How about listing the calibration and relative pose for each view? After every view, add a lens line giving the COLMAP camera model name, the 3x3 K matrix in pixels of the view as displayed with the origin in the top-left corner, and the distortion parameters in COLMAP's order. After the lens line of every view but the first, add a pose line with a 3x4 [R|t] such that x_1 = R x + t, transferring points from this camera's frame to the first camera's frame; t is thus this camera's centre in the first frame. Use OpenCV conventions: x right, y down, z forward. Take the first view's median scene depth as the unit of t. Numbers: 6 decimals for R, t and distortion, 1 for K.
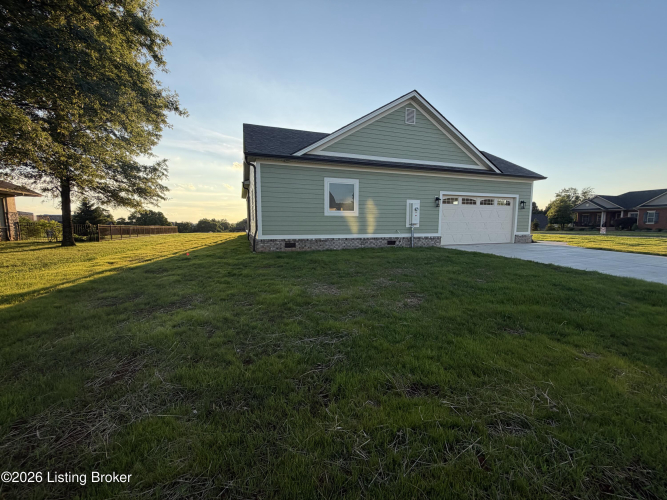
lens RADIAL K [[264.5, 0, 333.0], [0, 264.5, 249.3], [0, 0, 1]] dist [-0.001188, 0.000409]
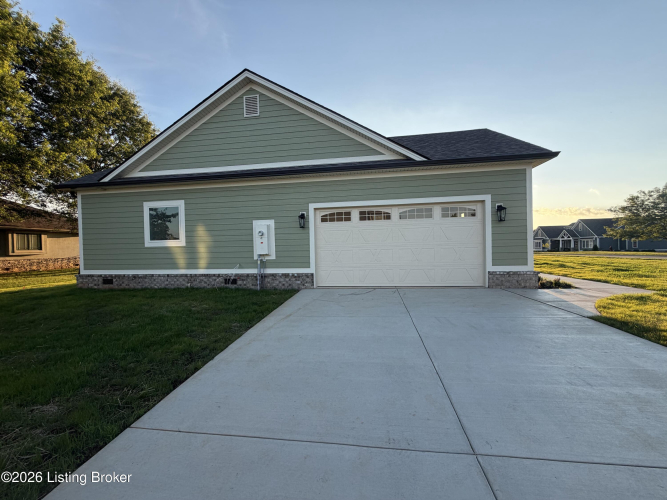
lens RADIAL K [[264.5, 0, 330.1], [0, 264.5, 250.6], [0, 0, 1]] dist [-0.001188, 0.000409]
pose [[0.887056, -0.014784, -0.461426, 0.809676], [-0.023332, 0.996774, -0.076789, -0.060809], [0.461072, 0.078882, 0.883849, 0.494628]]
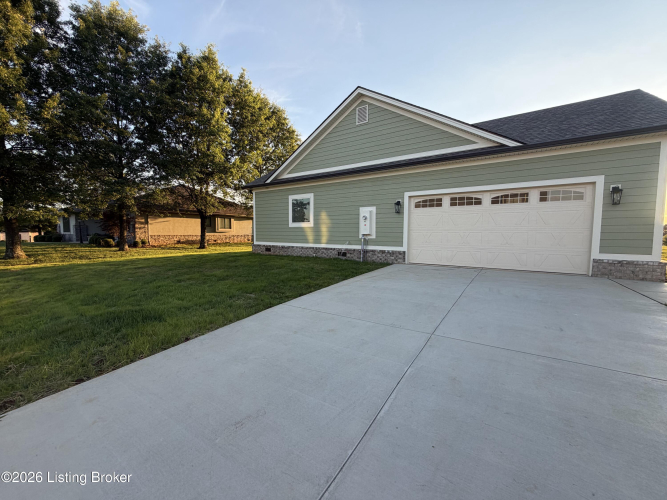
lens RADIAL K [[264.5, 0, 331.3], [0, 264.5, 251.1], [0, 0, 1]] dist [-0.001188, 0.000409]
pose [[0.595827, 0.056226, -0.801142, 0.977977], [-0.087180, 0.996180, 0.005076, -0.037759], [0.798367, 0.066819, 0.598452, 0.409165]]
